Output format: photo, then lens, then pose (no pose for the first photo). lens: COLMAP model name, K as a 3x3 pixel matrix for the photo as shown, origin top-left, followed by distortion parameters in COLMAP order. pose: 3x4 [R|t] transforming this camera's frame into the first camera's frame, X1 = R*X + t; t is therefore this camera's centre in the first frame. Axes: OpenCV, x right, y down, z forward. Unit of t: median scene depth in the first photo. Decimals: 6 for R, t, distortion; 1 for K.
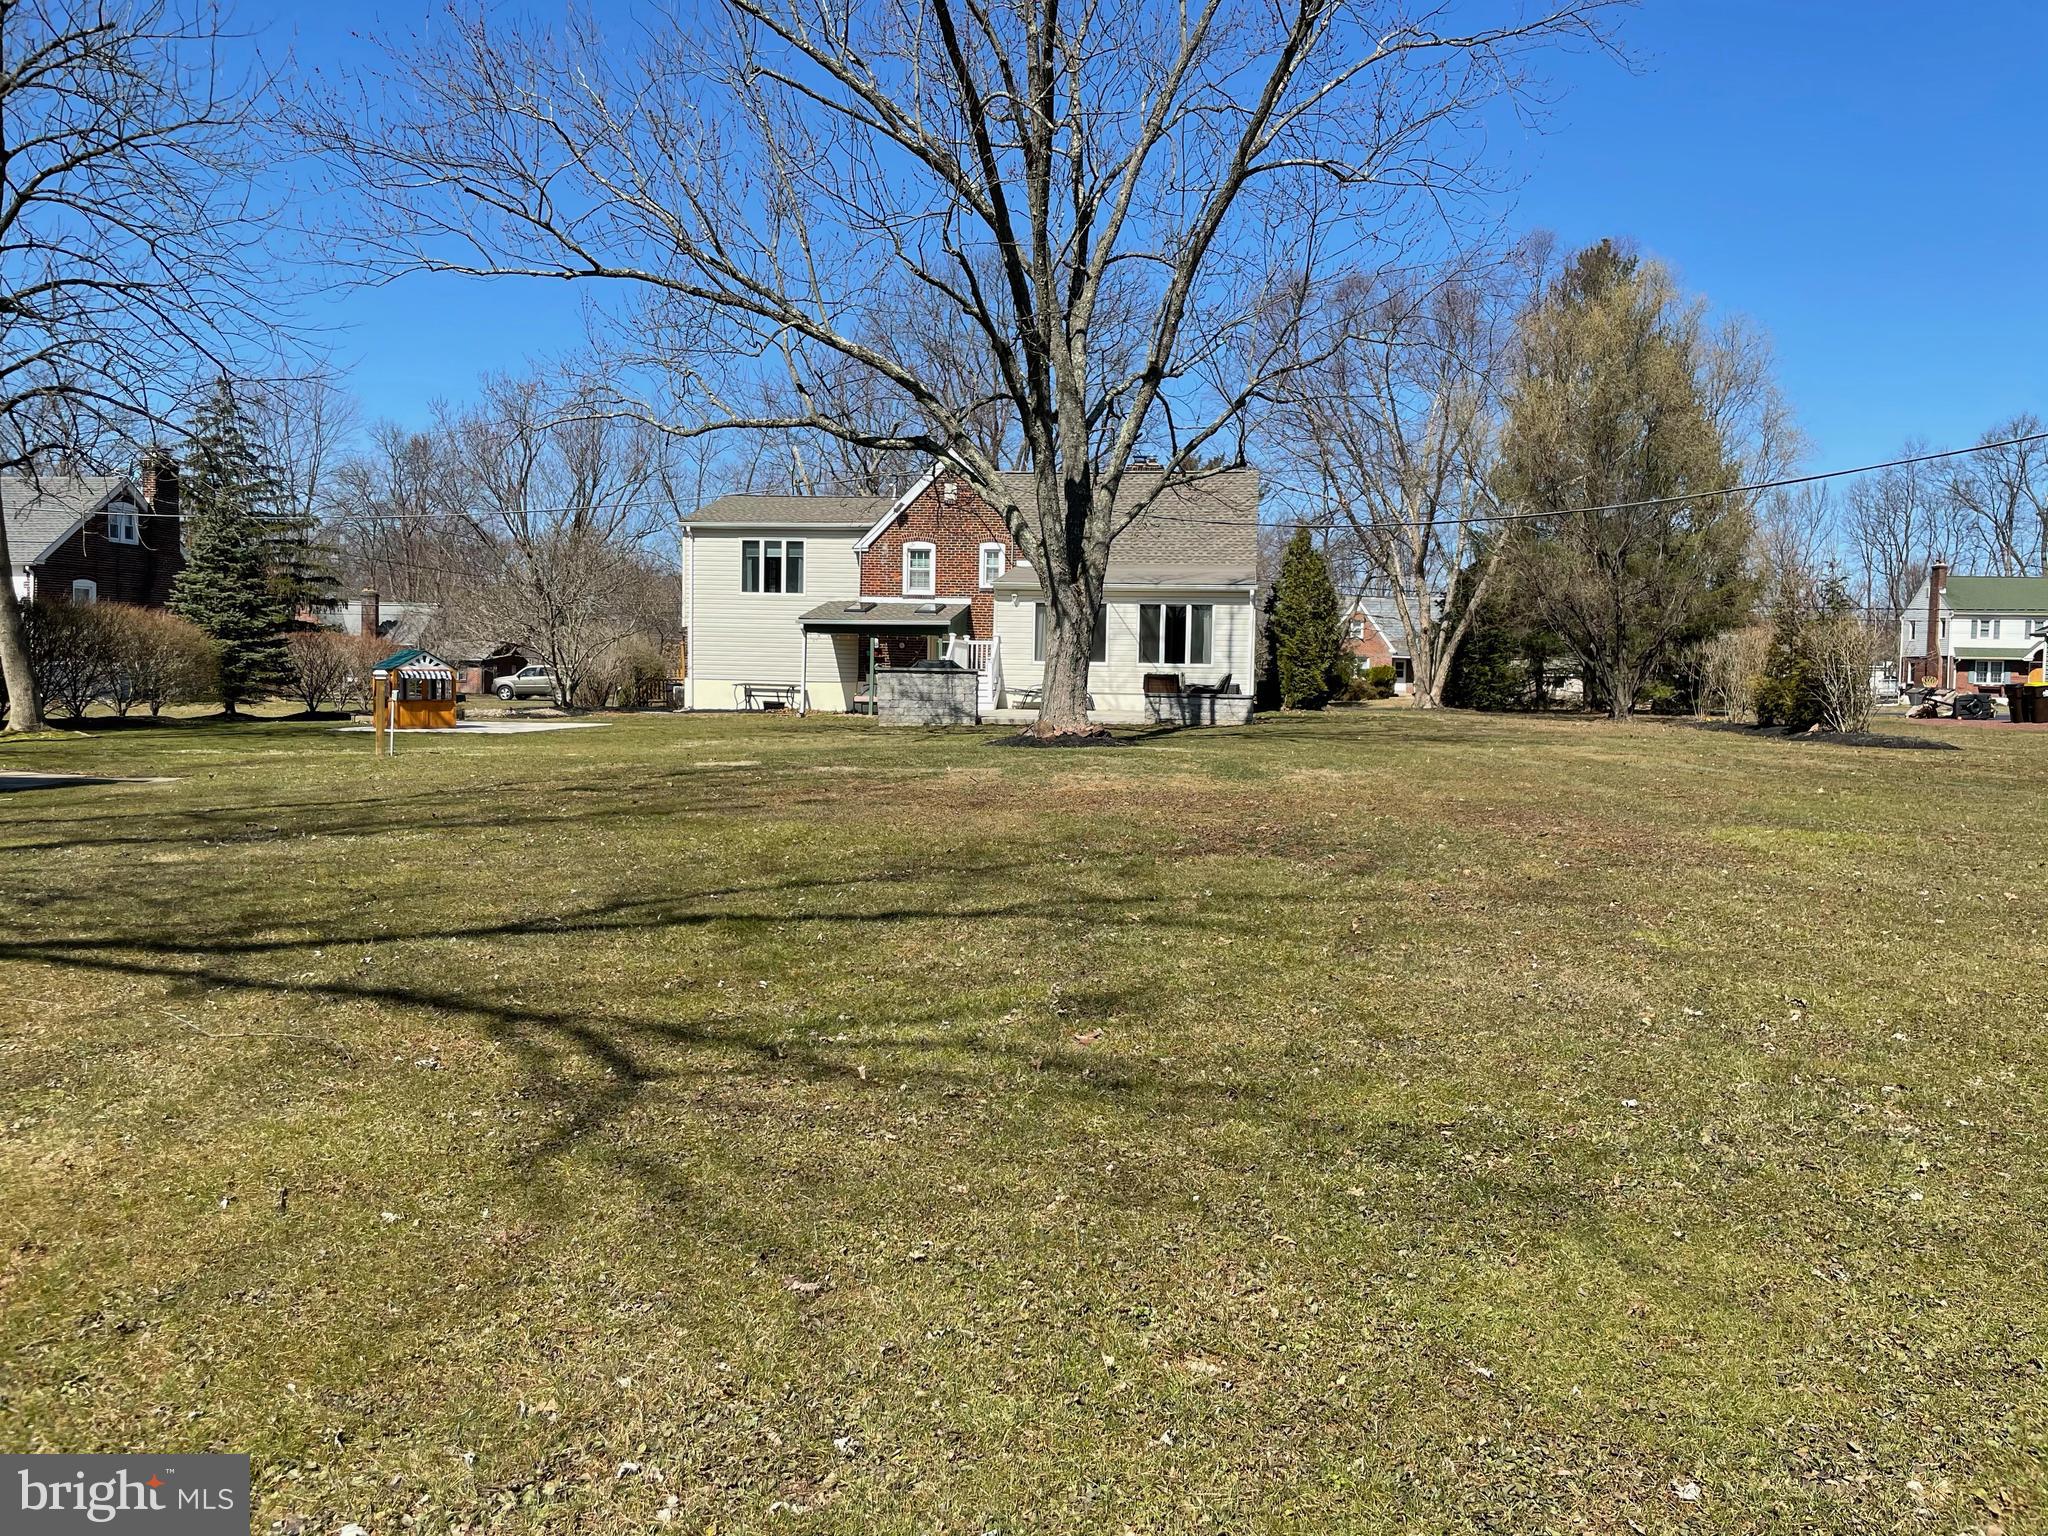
lens RADIAL K [[1553.4, 0, 1048.8], [0, 1553.4, 764.6], [0, 0, 1]] dist [0.063074, -0.088329]
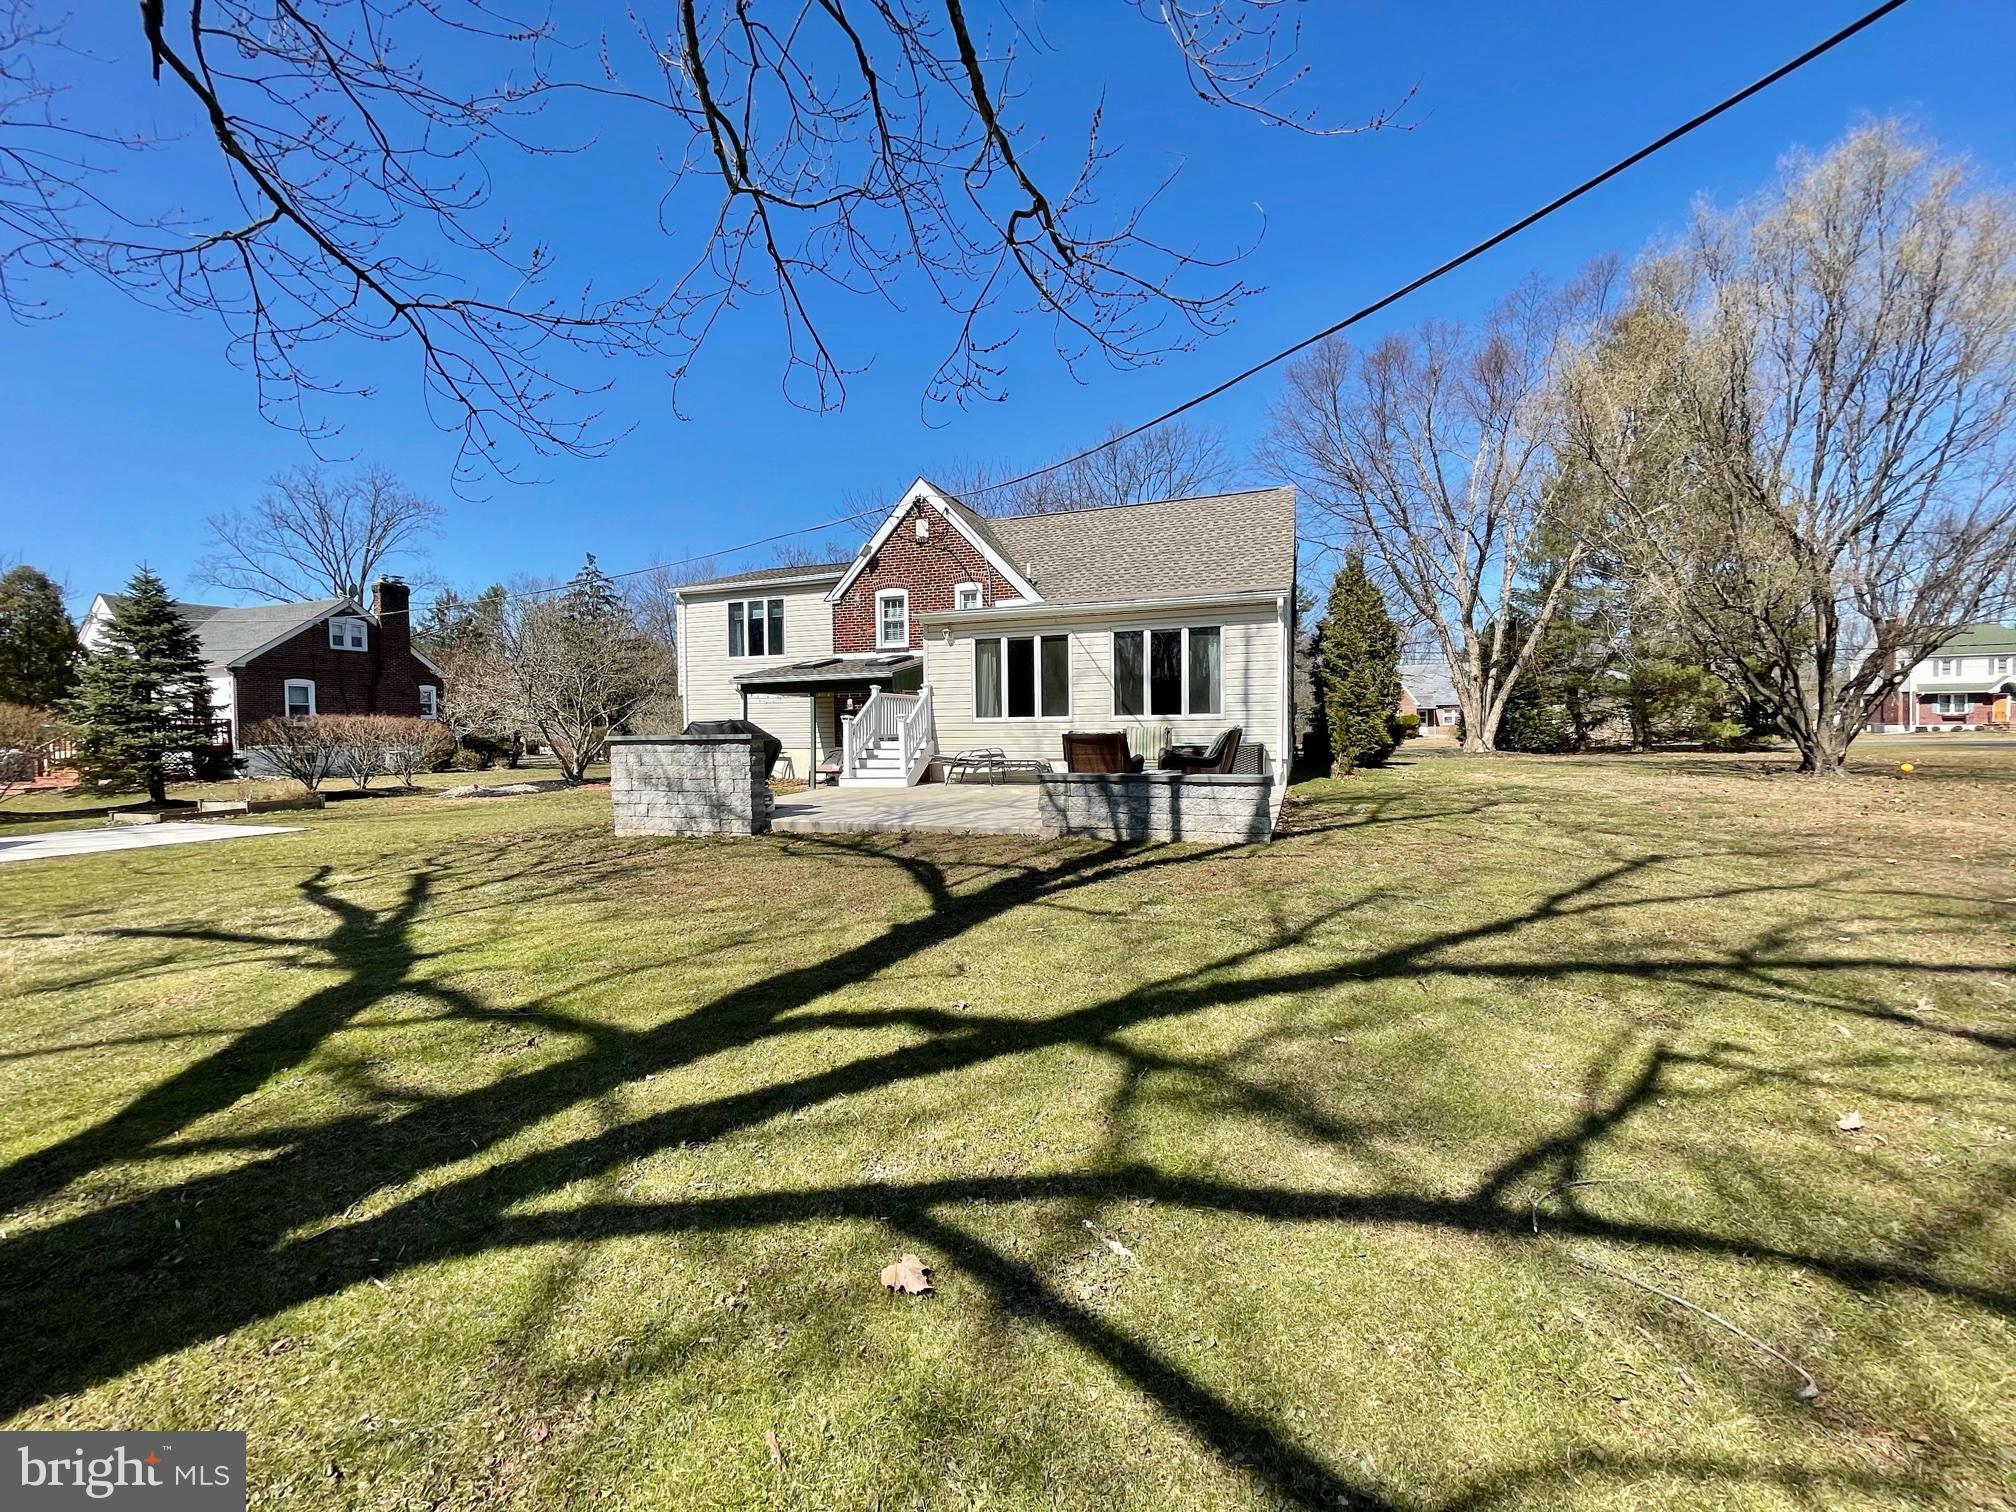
lens RADIAL K [[810.3, 0, 1001.7], [0, 810.3, 749.3], [0, 0, 1]] dist [-0.003502, -0.000155]
pose [[0.971446, -0.023945, -0.236050, 0.085030], [0.015986, 0.999239, -0.035574, -0.034373], [0.236722, 0.030784, 0.971090, 0.571455]]
